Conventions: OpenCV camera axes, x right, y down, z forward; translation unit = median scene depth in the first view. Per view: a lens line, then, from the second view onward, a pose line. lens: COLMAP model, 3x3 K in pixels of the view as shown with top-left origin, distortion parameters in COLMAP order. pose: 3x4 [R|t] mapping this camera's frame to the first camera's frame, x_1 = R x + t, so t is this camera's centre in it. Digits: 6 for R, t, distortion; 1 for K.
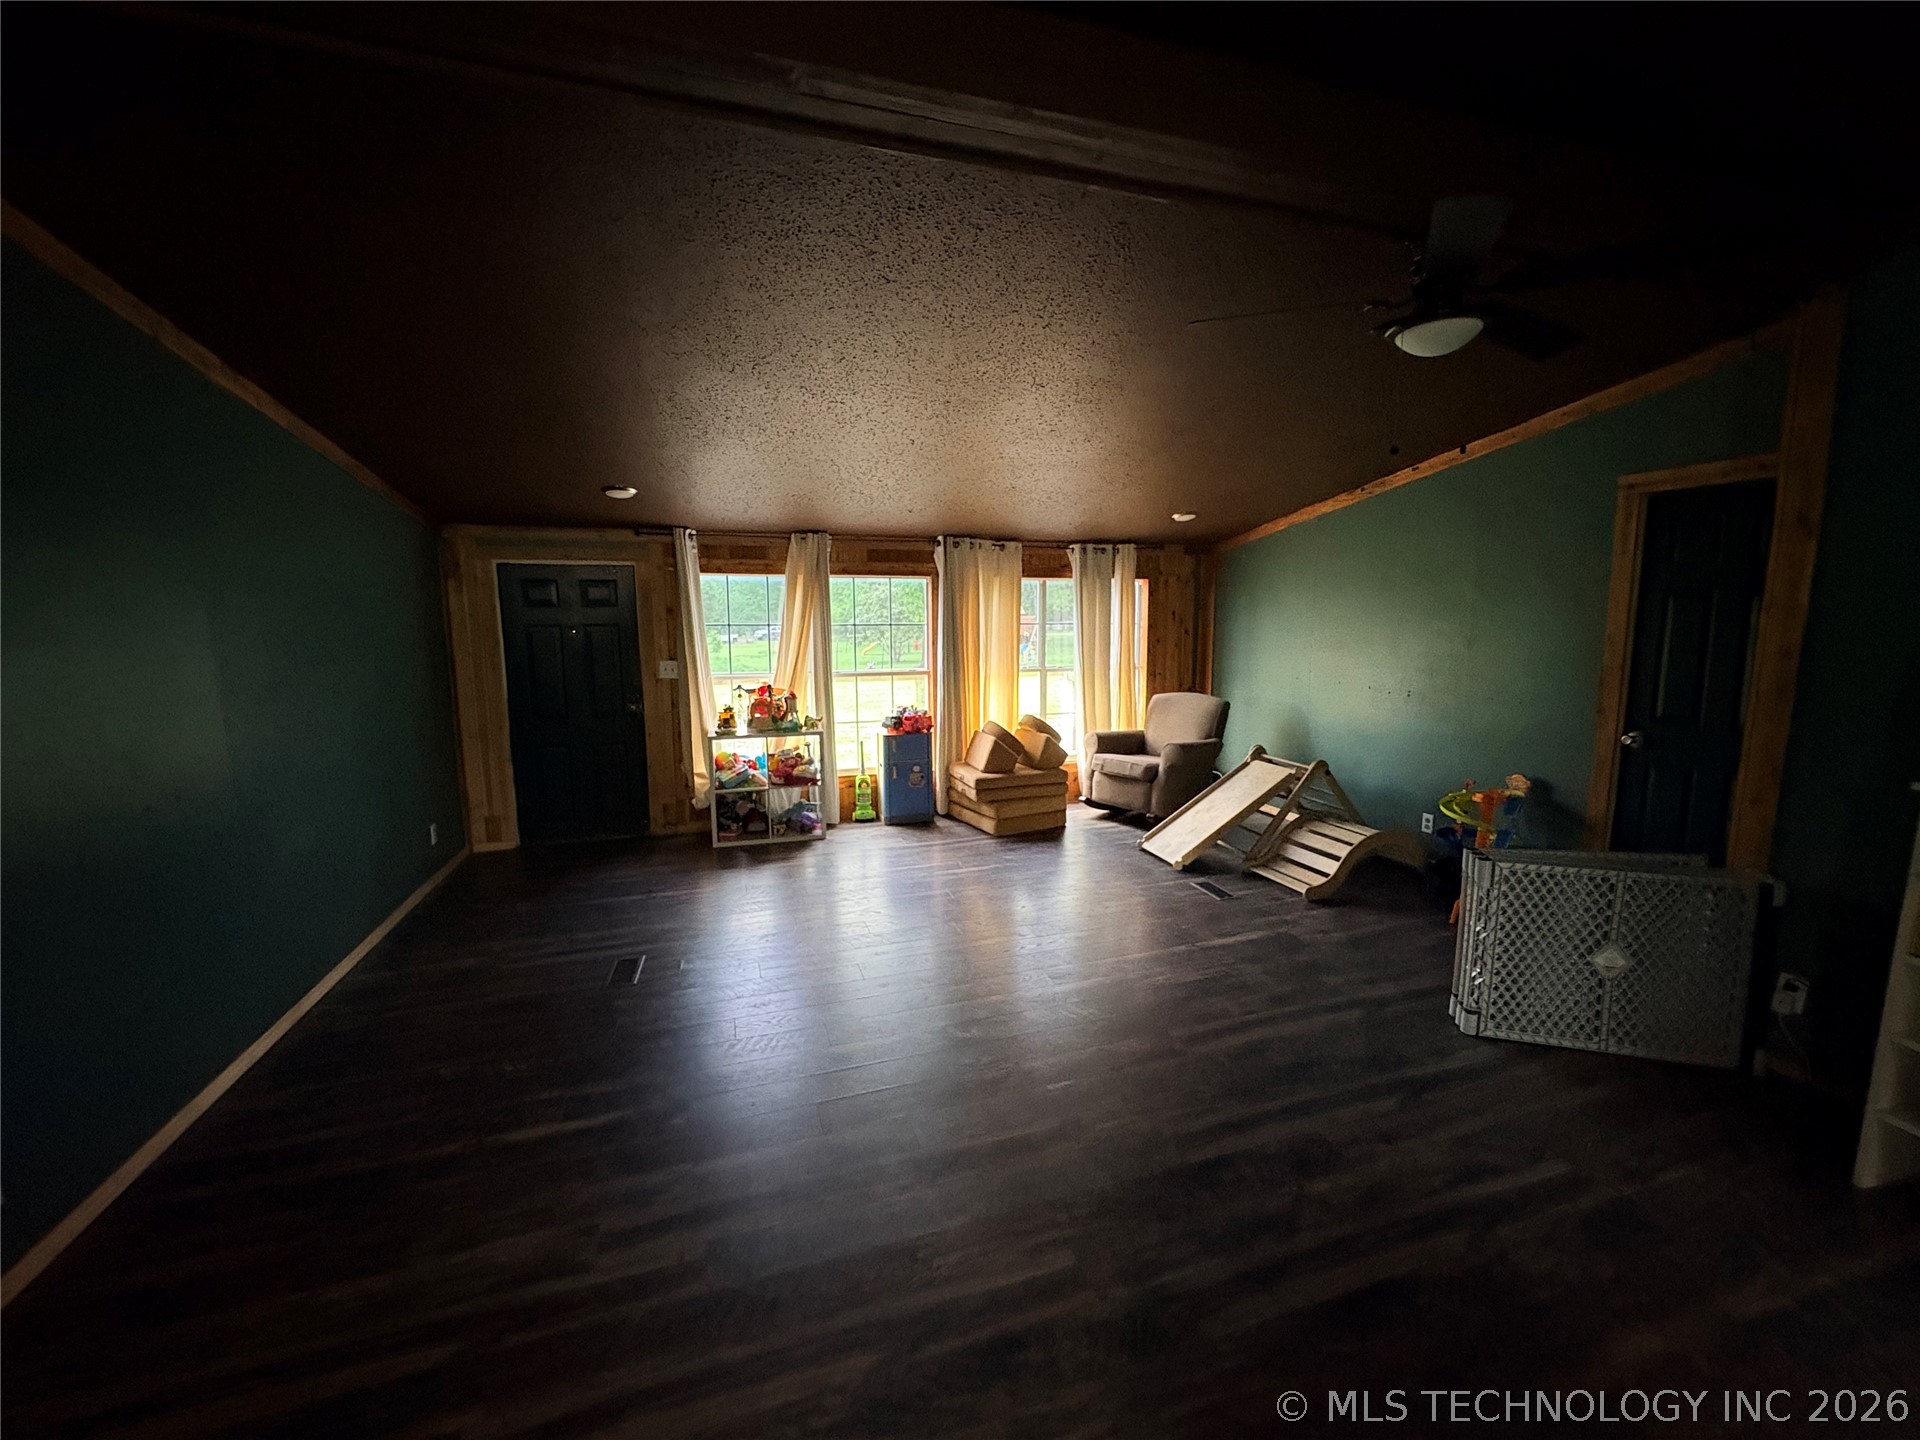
lens RADIAL K [[763.4, 0, 955.9], [0, 763.4, 728.5], [0, 0, 1]] dist [0.001985, 0.000046]
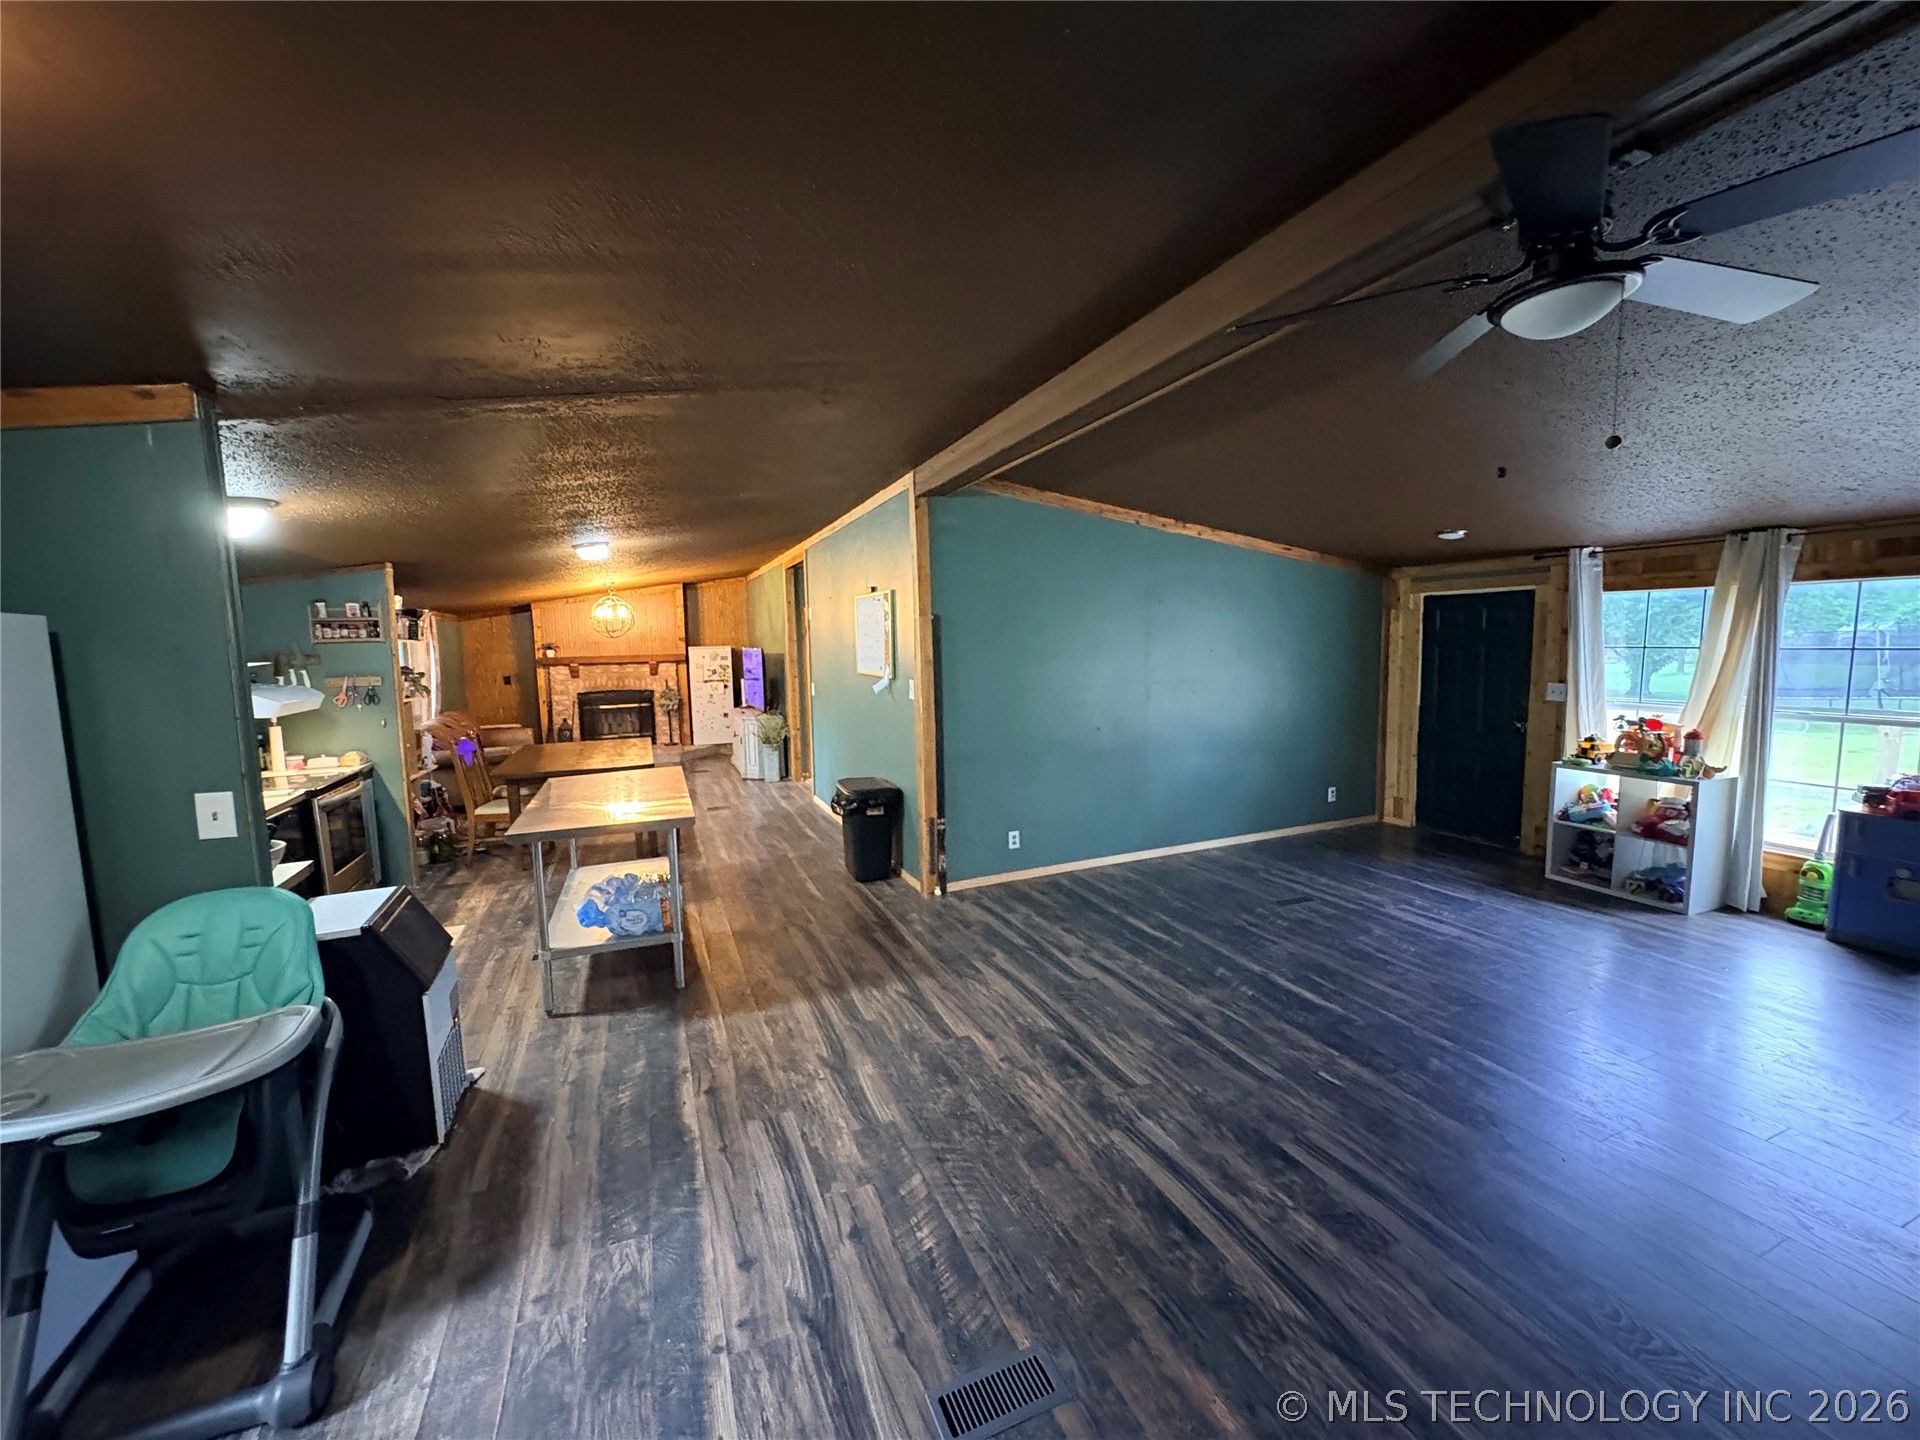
lens RADIAL K [[763.4, 0, 959.6], [0, 763.4, 723.5], [0, 0, 1]] dist [0.001985, 0.000046]
pose [[0.090252, 0.114790, -0.989281, 0.542756], [-0.125994, 0.986670, 0.102993, -0.041646], [0.987917, 0.115348, 0.103512, 0.143307]]
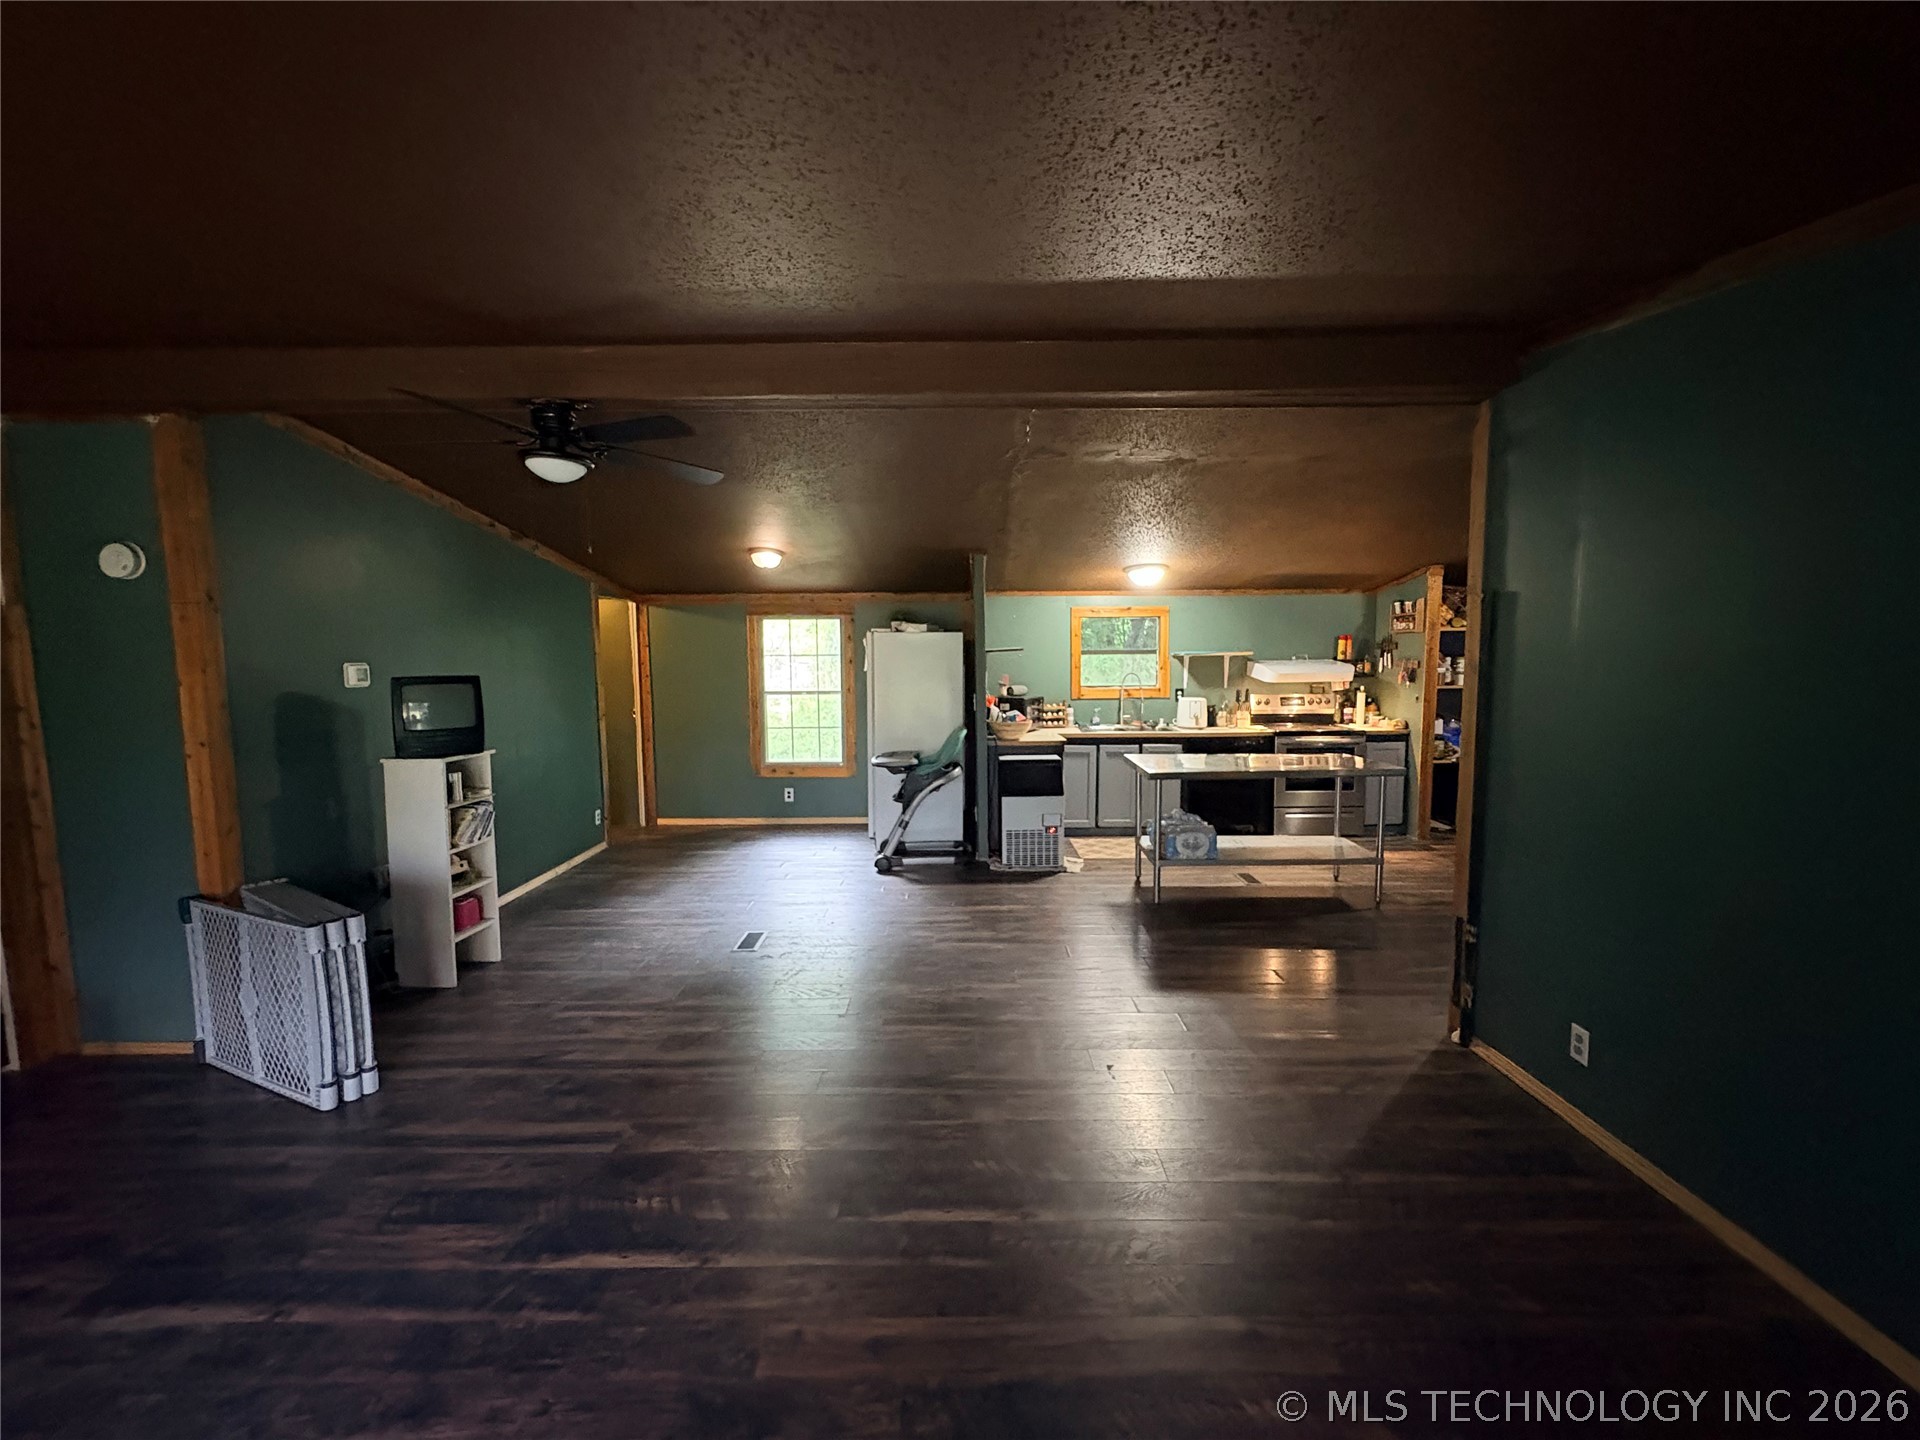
lens RADIAL K [[763.4, 0, 959.1], [0, 763.4, 717.9], [0, 0, 1]] dist [0.001985, 0.000046]
pose [[-0.951158, -0.004741, 0.308669, -0.198176], [0.066944, 0.972922, 0.221228, -0.132575], [-0.301360, 0.231086, -0.925085, 0.854836]]
